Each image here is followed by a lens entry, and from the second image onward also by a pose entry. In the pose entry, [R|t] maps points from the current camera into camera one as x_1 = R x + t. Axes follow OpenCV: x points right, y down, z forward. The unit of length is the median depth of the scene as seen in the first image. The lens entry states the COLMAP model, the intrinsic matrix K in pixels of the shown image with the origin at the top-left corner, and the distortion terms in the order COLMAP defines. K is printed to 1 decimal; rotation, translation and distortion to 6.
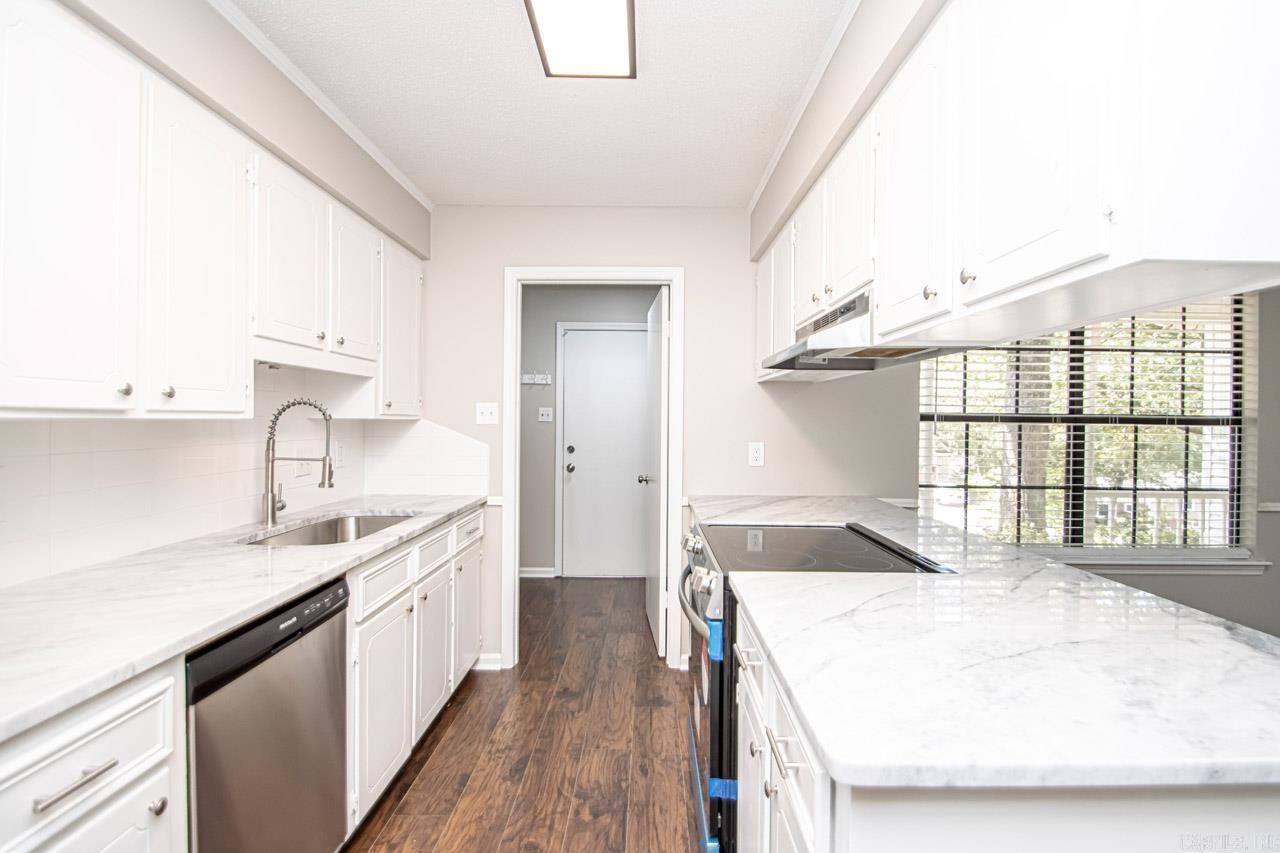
lens RADIAL K [[586.7, 0, 604.7], [0, 586.7, 422.4], [0, 0, 1]] dist [0.011831, -0.005910]
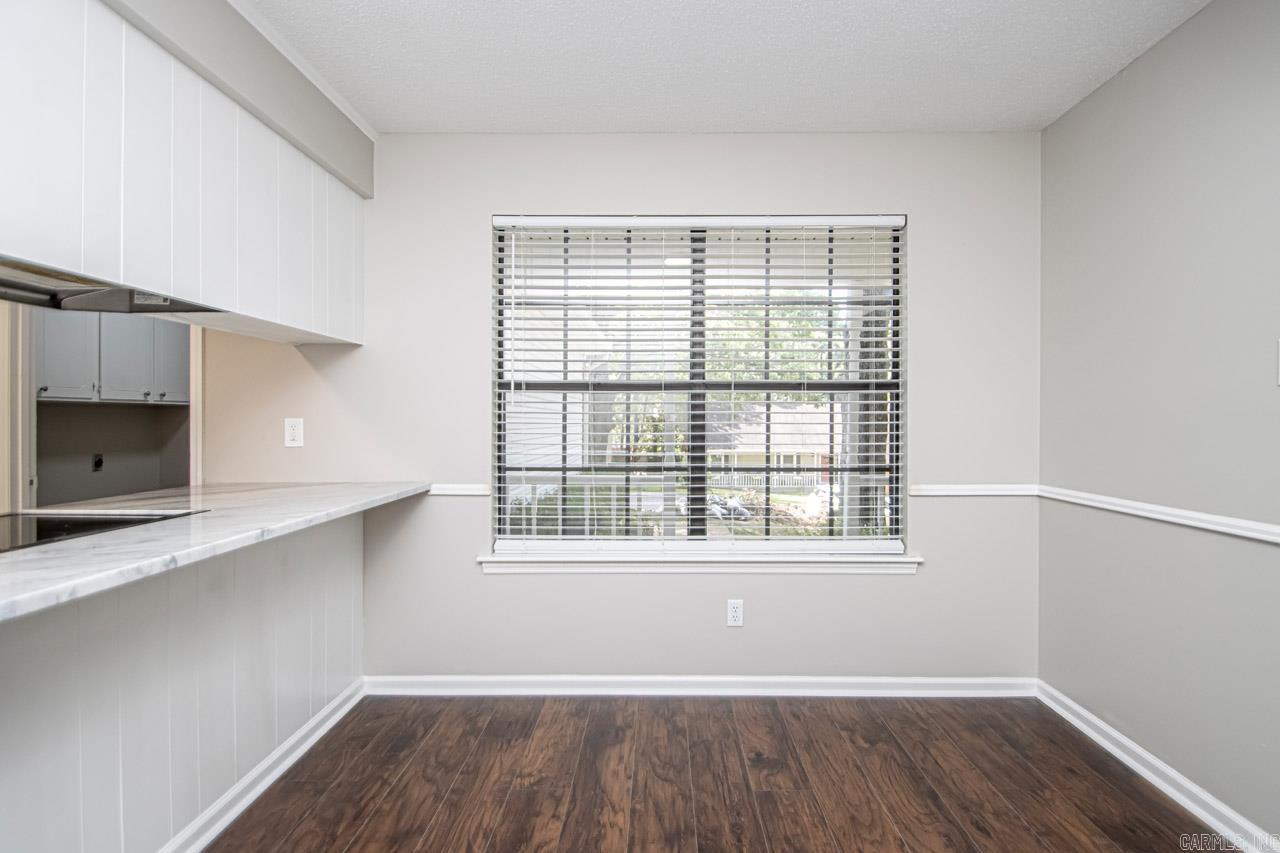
lens RADIAL K [[624.0, 0, 646.2], [0, 624.0, 422.2], [0, 0, 1]] dist [0.022177, -0.005304]
pose [[0.999775, -0.013026, -0.016754, 0.736784], [0.012982, 0.999912, -0.002703, 0.046719], [0.016788, 0.002485, 0.999856, 0.123749]]
